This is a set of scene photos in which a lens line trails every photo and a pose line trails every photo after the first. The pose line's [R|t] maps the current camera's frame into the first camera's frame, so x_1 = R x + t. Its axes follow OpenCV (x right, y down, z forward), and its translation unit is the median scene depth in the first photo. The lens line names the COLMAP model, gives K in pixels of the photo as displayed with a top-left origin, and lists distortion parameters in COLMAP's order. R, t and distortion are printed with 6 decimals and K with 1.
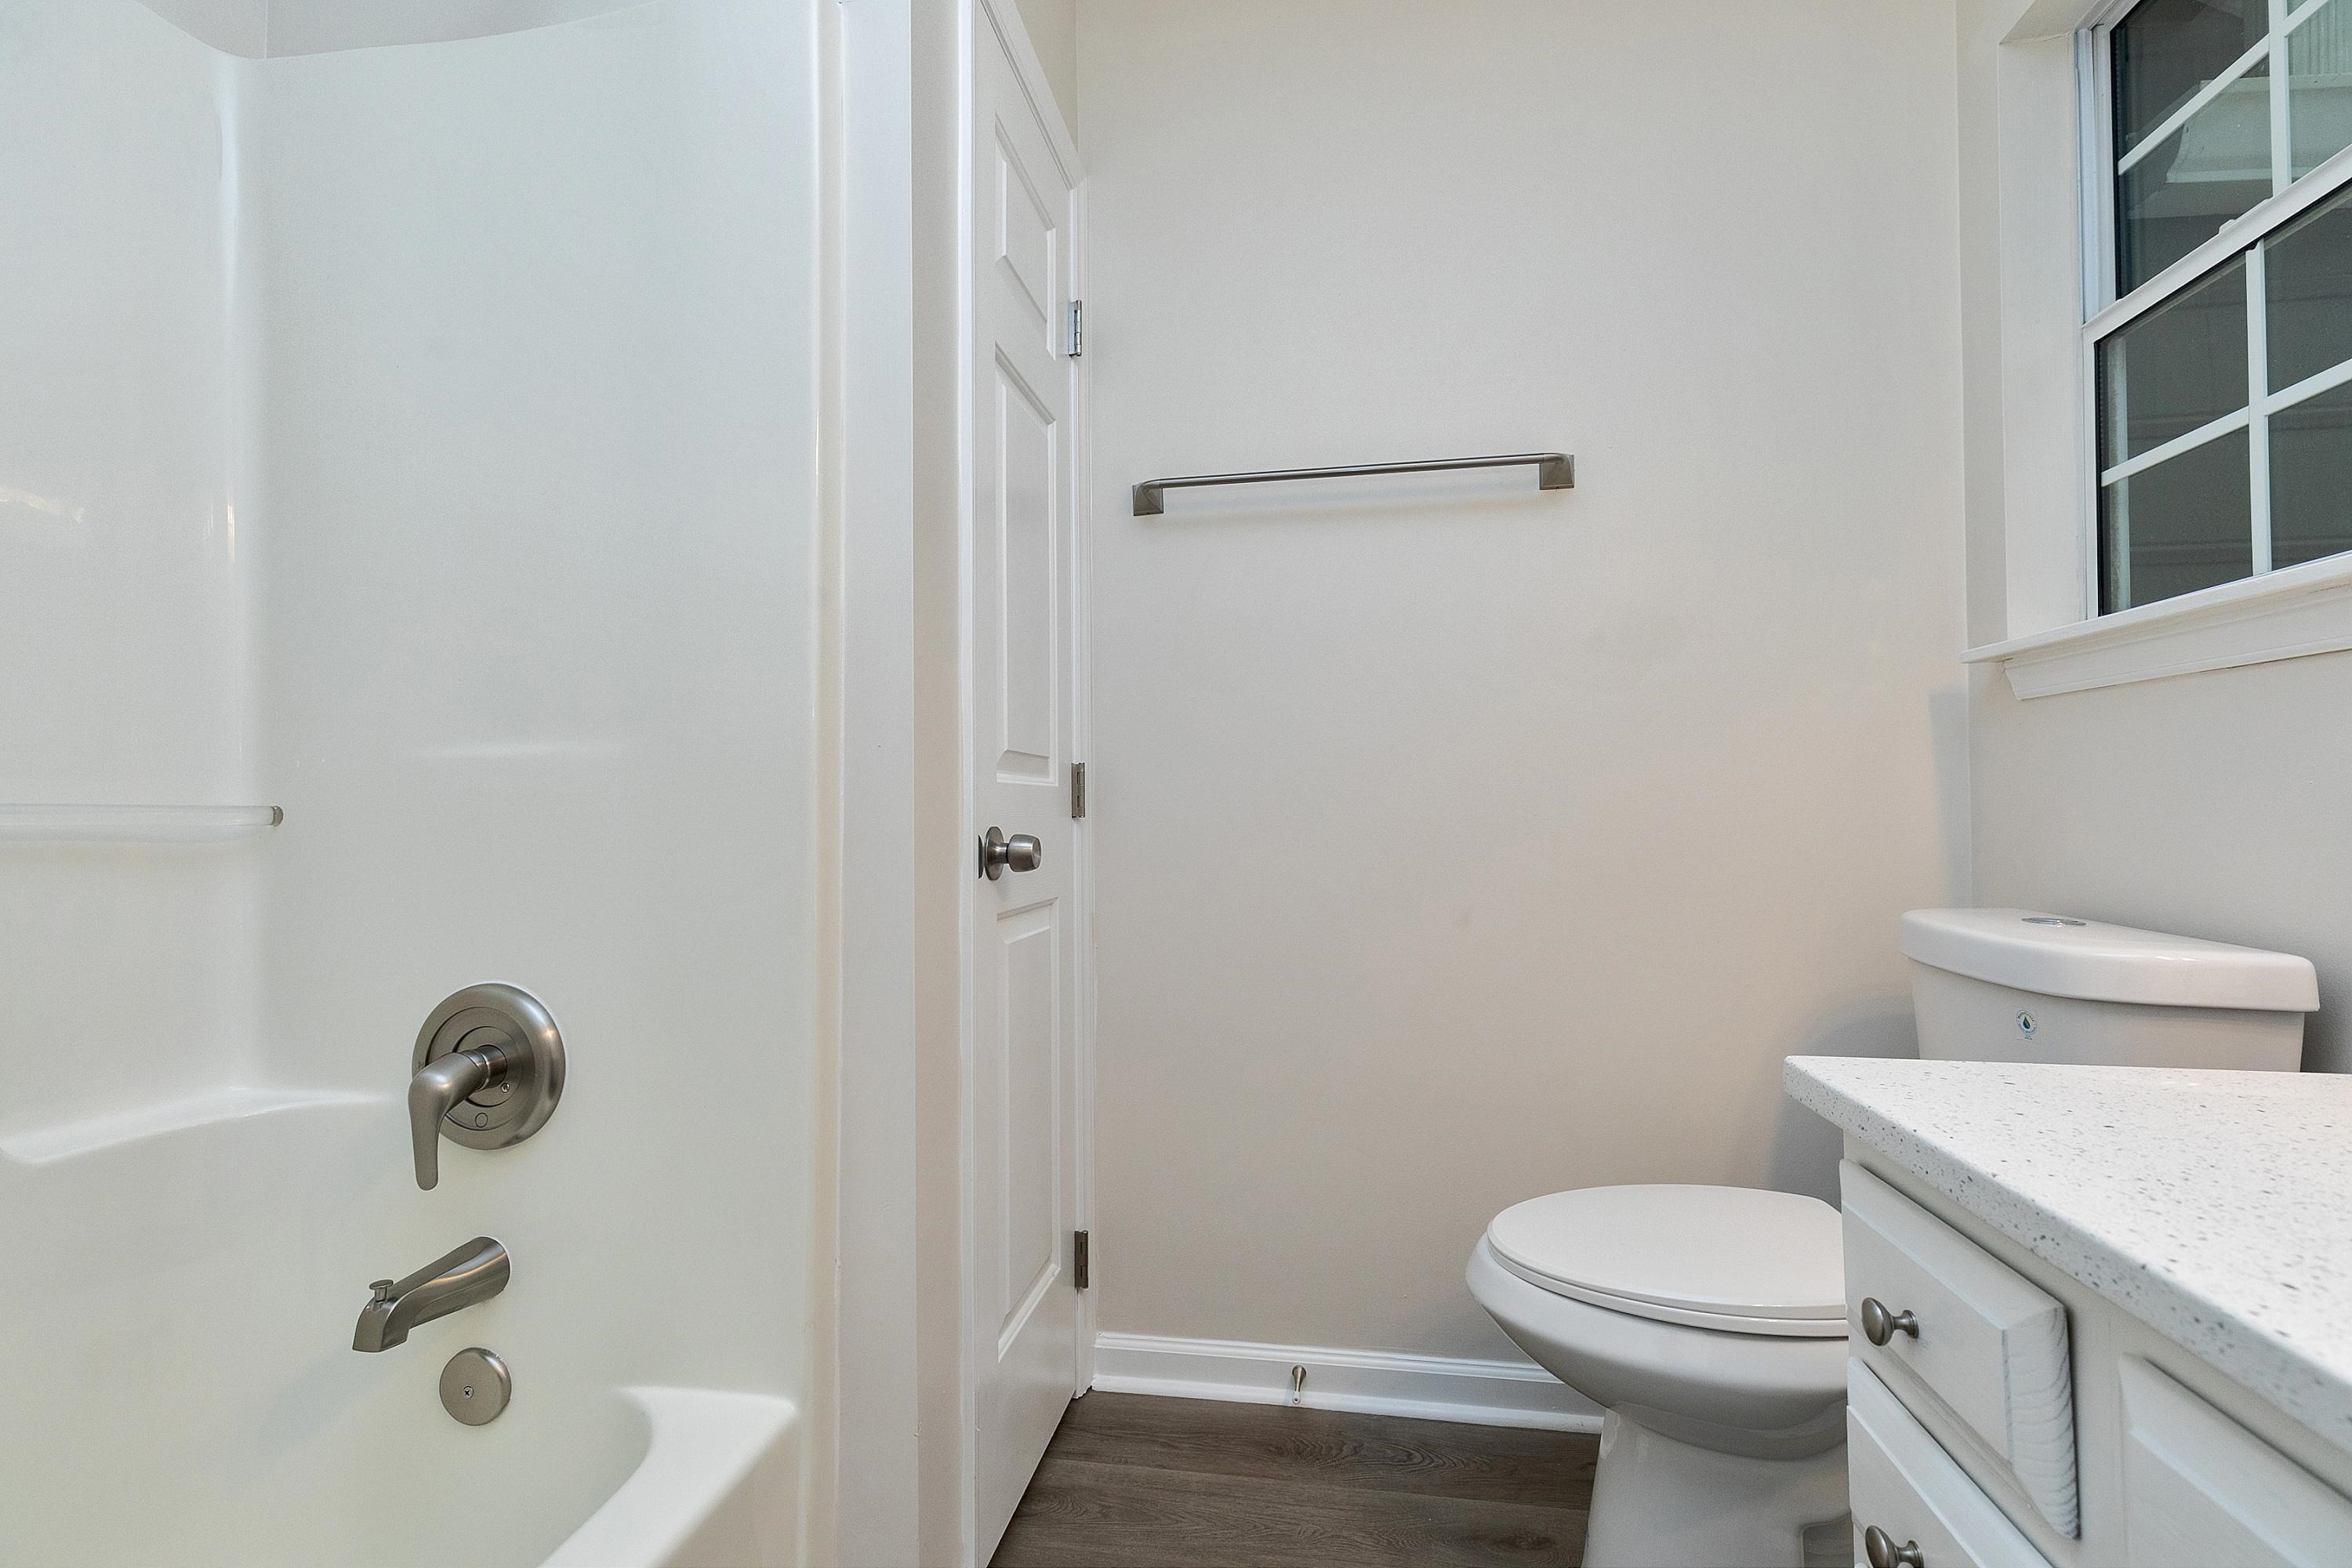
lens RADIAL K [[1079.8, 0, 1173.4], [0, 1079.8, 779.2], [0, 0, 1]] dist [0.005286, 0.000341]
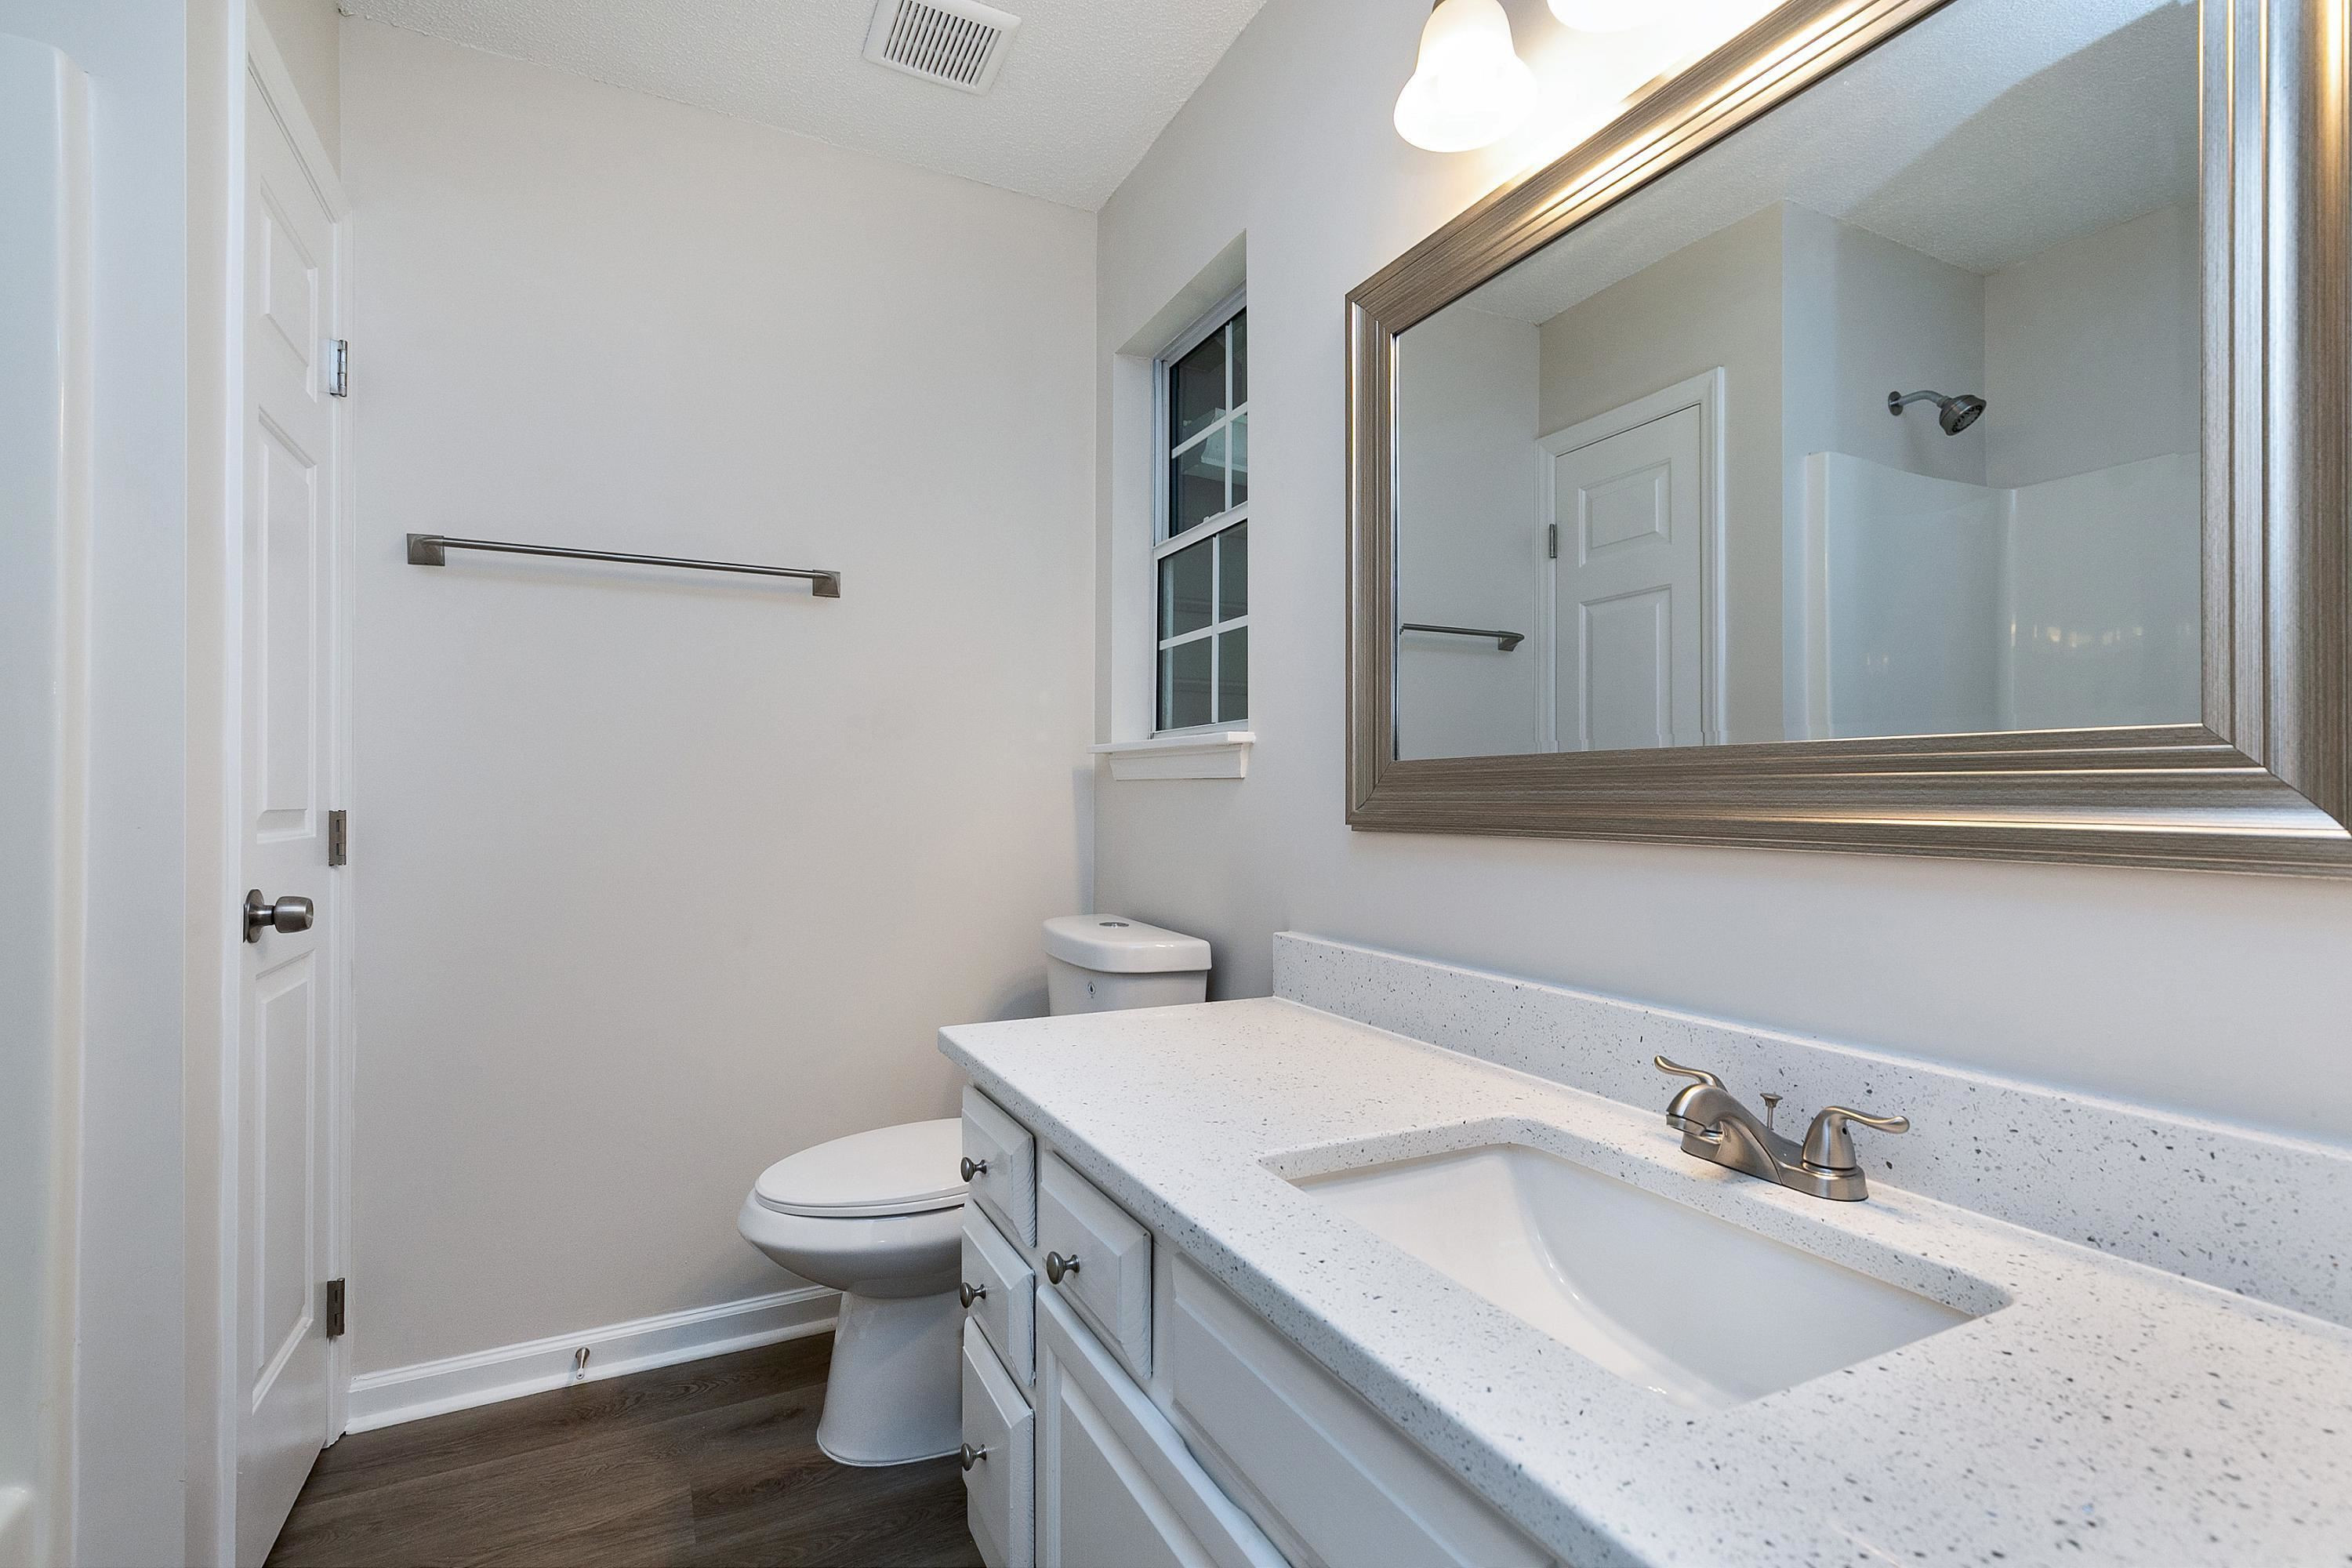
lens RADIAL K [[1084.4, 0, 1188.9], [0, 1084.4, 795.3], [0, 0, 1]] dist [0.002409, 0.000276]
pose [[0.801577, 0.009366, 0.597818, -0.068715], [-0.025044, 0.999526, 0.017919, -0.078334], [-0.597367, -0.029335, 0.801432, -0.308804]]
